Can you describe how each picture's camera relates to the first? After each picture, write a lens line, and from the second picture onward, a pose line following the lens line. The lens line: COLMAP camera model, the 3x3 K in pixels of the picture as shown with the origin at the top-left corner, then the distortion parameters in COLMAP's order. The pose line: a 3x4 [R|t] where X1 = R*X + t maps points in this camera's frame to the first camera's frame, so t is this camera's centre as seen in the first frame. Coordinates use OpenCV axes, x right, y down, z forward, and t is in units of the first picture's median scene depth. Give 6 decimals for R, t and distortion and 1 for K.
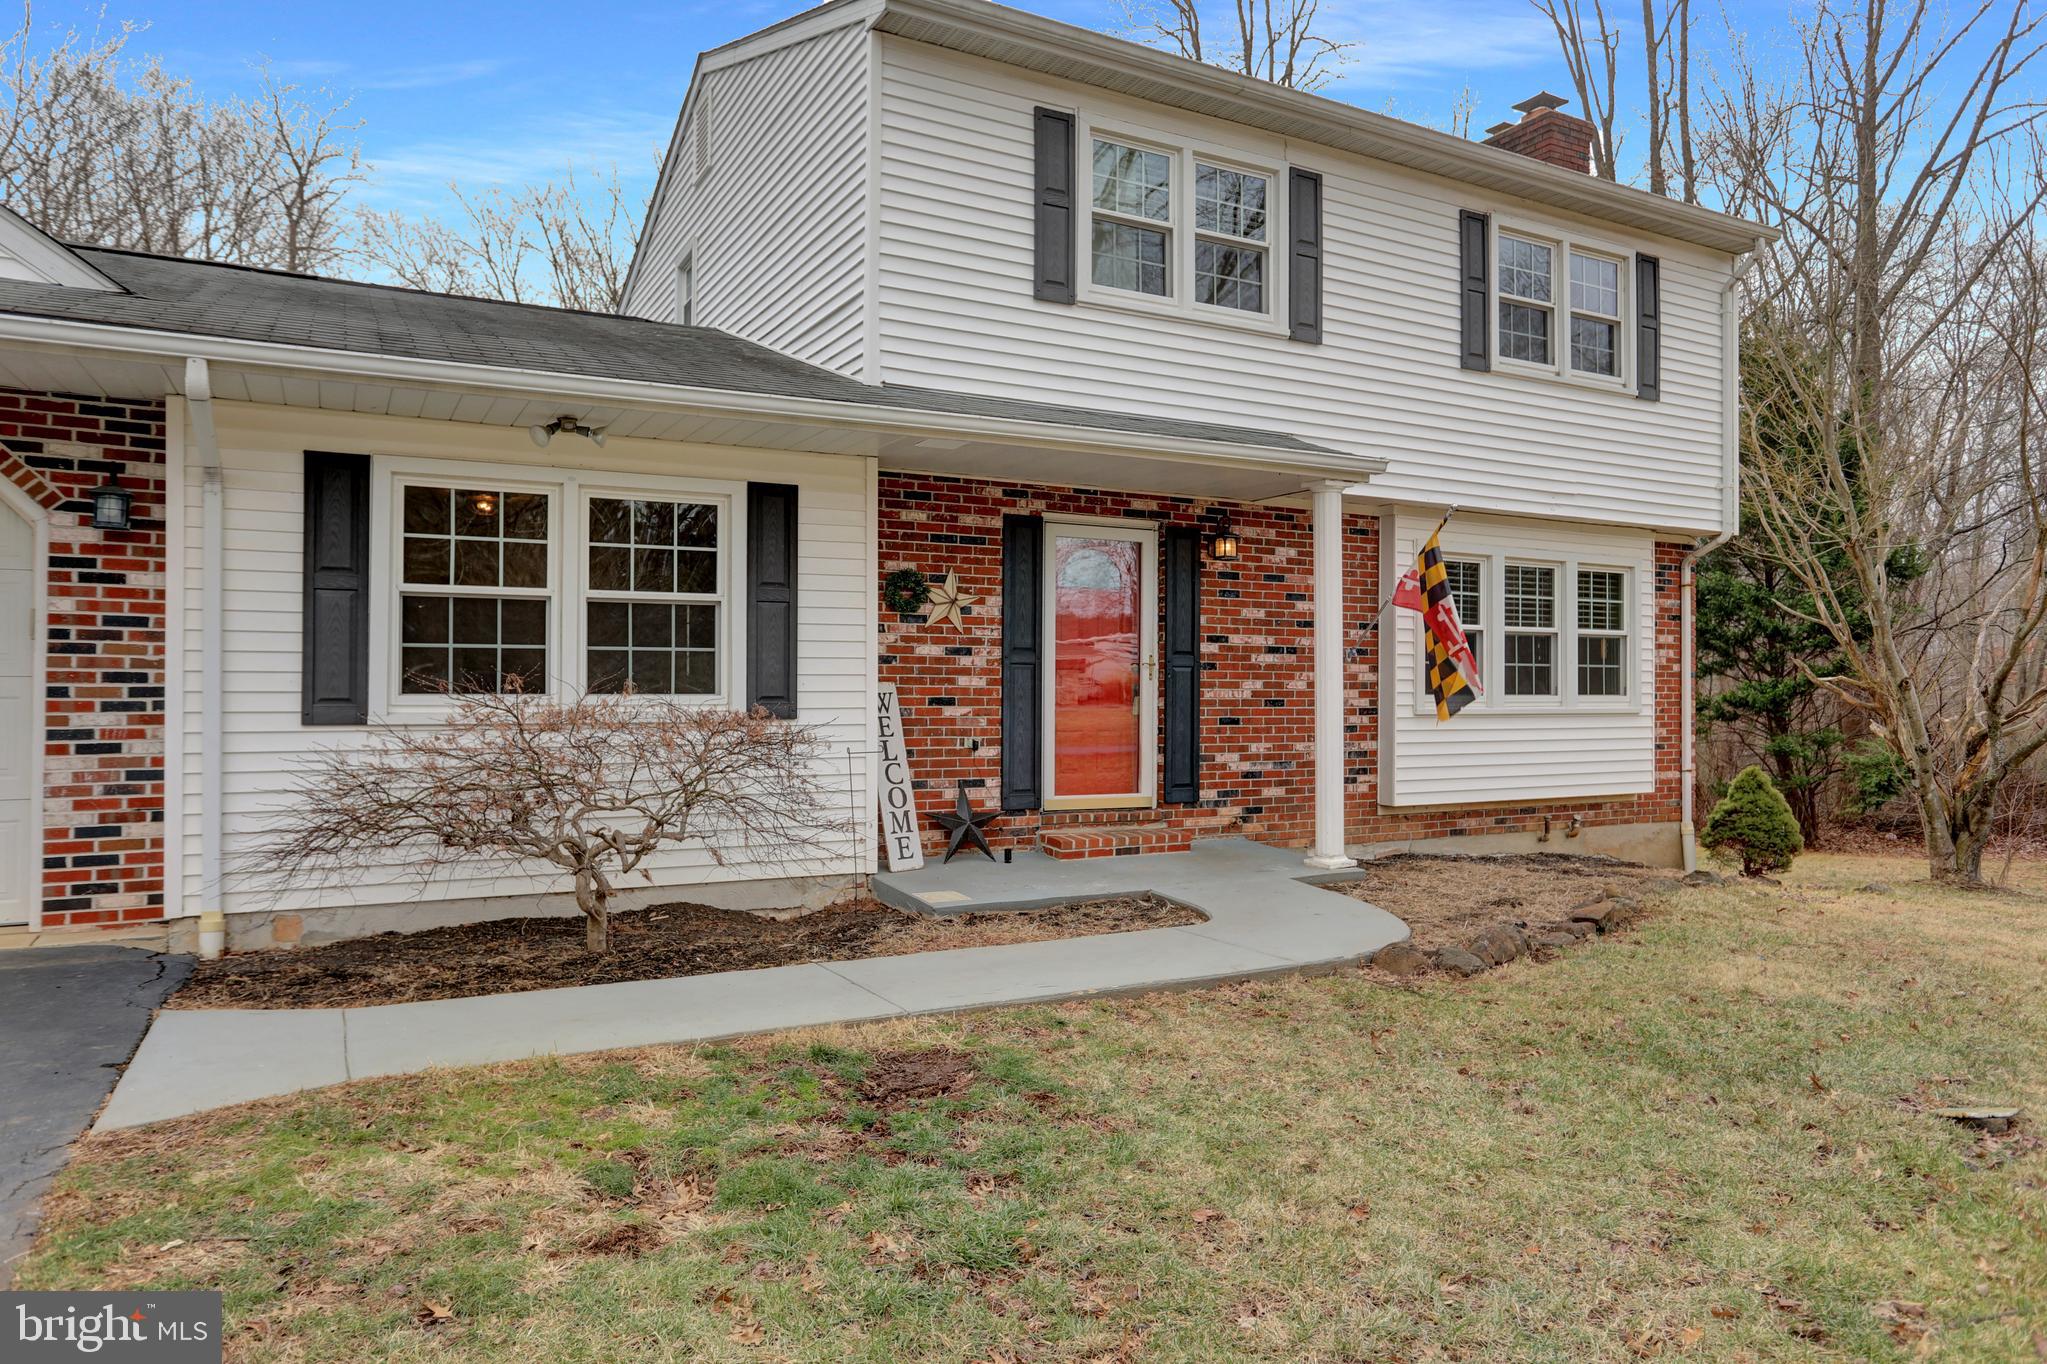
lens RADIAL K [[1299.6, 0, 1015.5], [0, 1299.6, 677.3], [0, 0, 1]] dist [-0.032825, 0.007163]
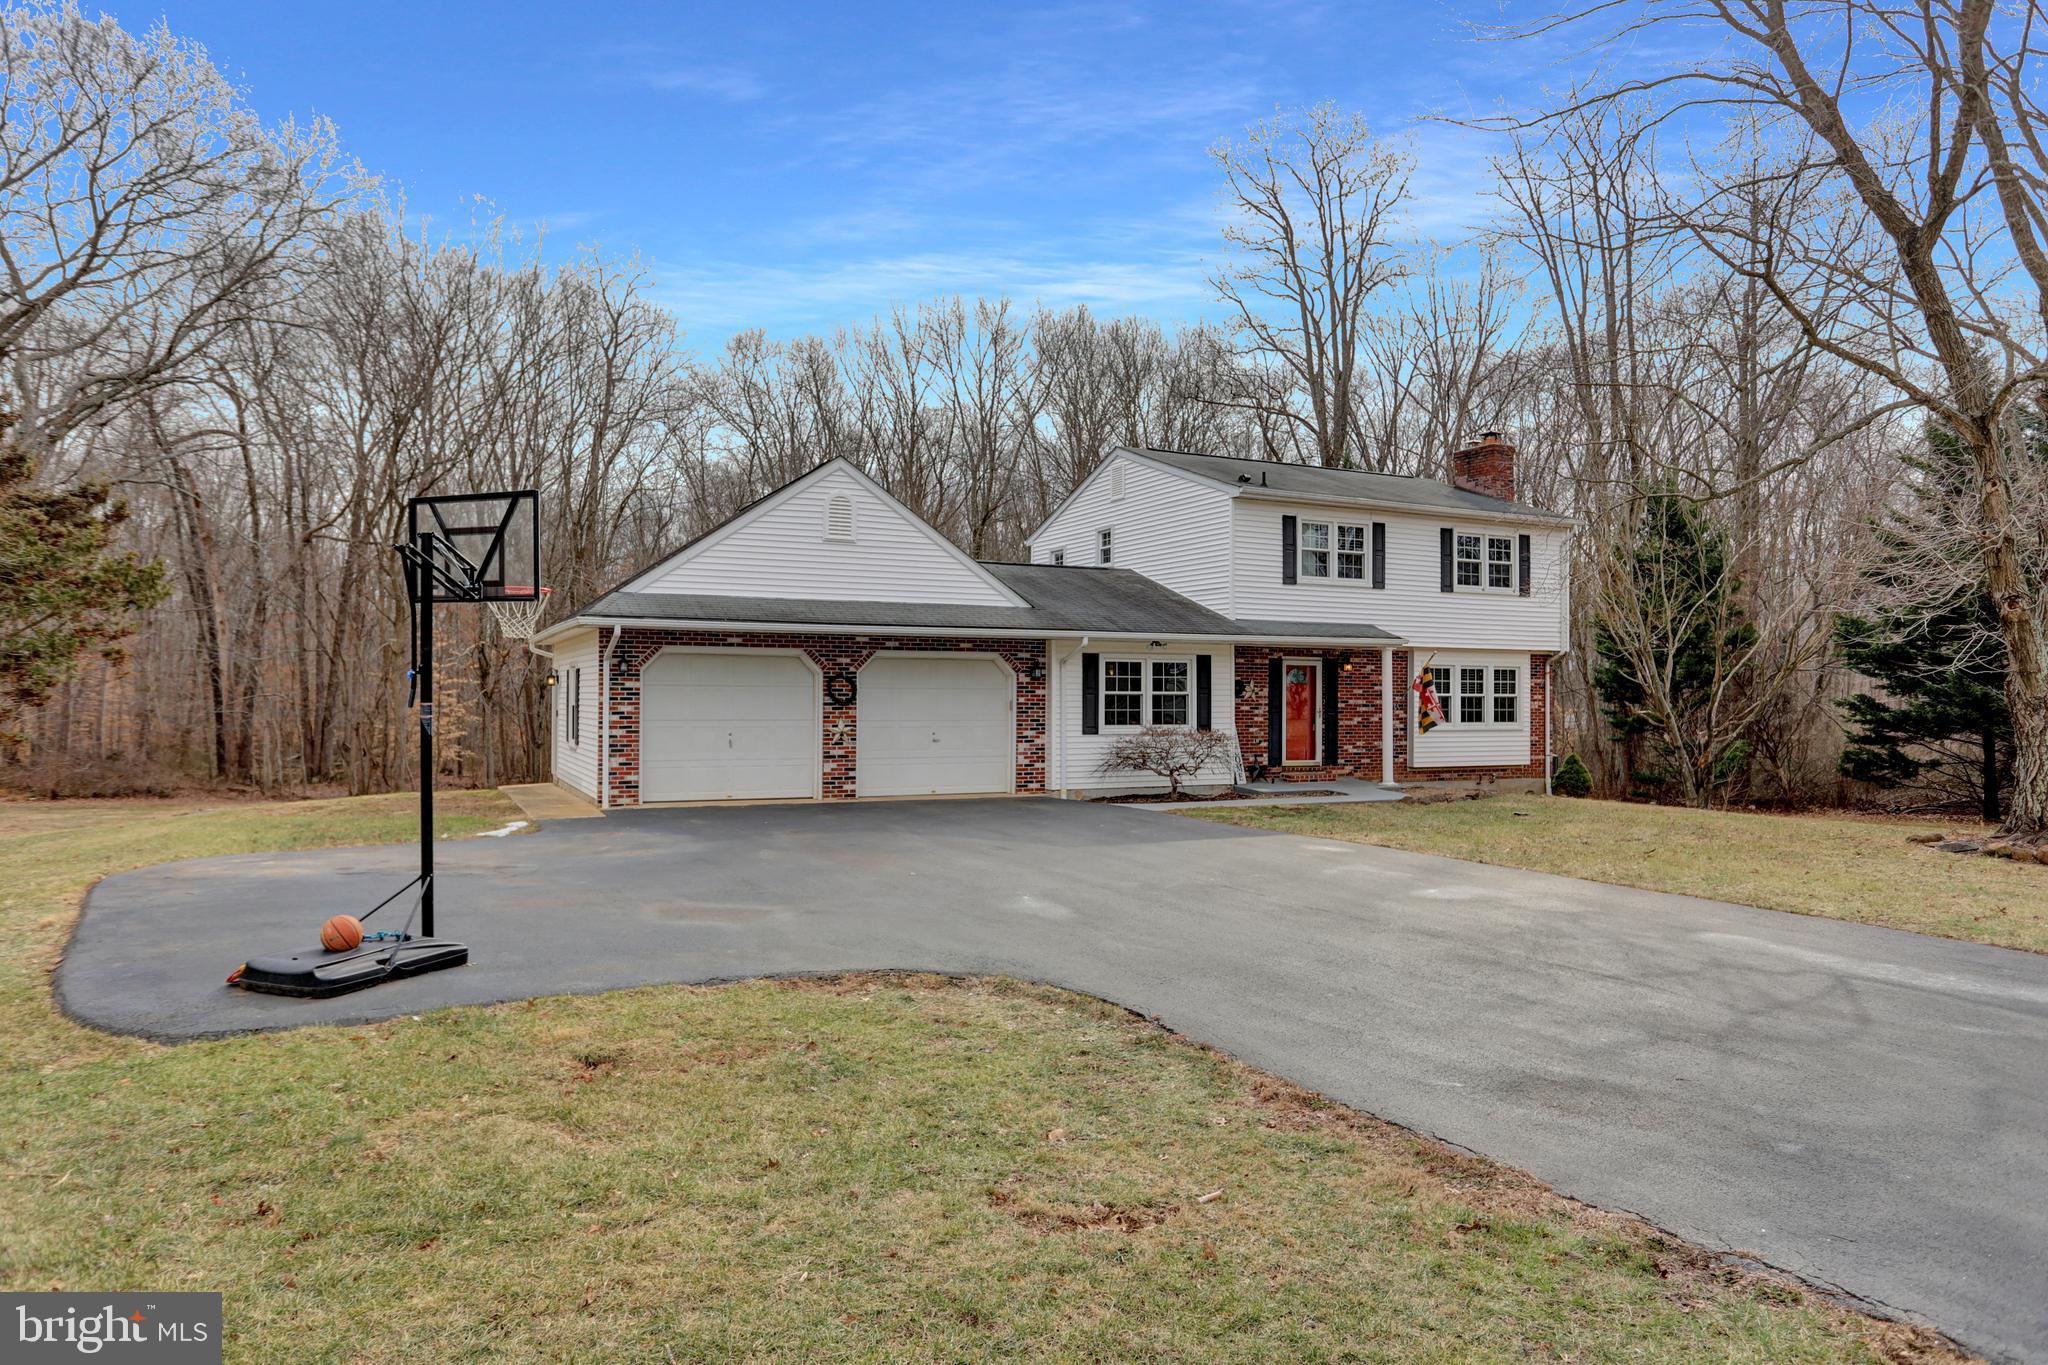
lens RADIAL K [[1300.2, 0, 1032.7], [0, 1300.2, 675.4], [0, 0, 1]] dist [-0.032825, 0.007163]
pose [[0.999498, 0.000987, -0.031679, -0.404620], [-0.001213, 0.999974, -0.007105, -0.065677], [0.031671, 0.007140, 0.999473, -1.695006]]
